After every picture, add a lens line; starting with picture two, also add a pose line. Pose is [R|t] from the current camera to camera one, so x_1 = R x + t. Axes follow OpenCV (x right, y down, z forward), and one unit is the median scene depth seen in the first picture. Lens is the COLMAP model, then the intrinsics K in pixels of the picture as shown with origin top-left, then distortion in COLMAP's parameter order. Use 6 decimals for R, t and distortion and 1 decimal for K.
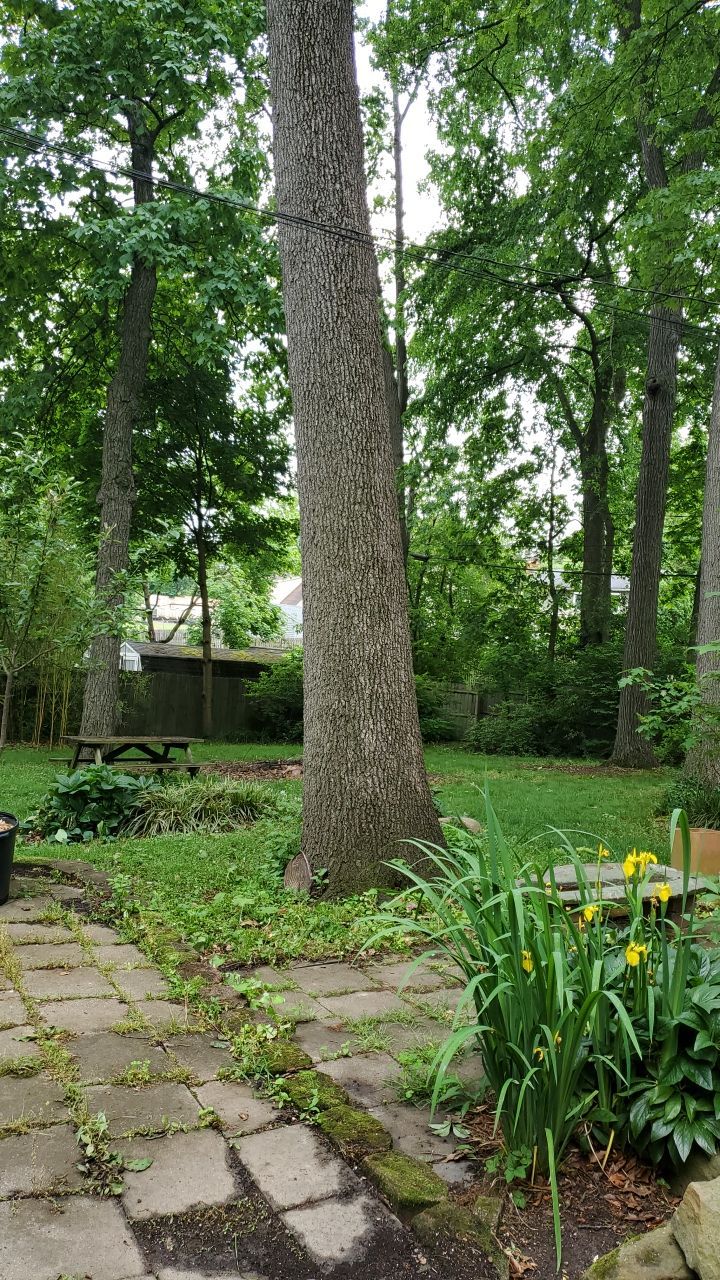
lens RADIAL K [[999.9, 0, 354.8], [0, 999.9, 635.7], [0, 0, 1]] dist [0.075585, -0.101573]
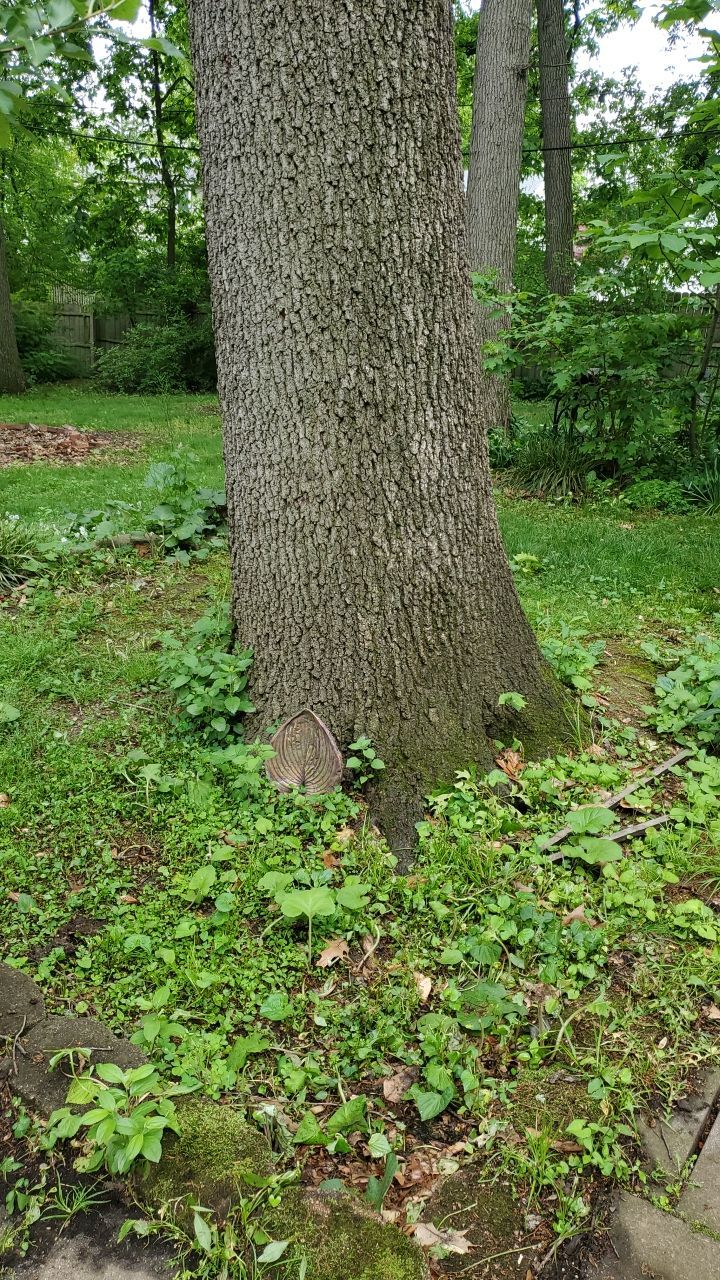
lens RADIAL K [[990.4, 0, 354.1], [0, 990.4, 646.4], [0, 0, 1]] dist [0.098002, -0.133616]
pose [[0.905198, -0.174839, 0.387360, -0.053022], [0.017497, 0.926016, 0.377079, 0.003715], [-0.424630, -0.334554, 0.841287, 0.157899]]
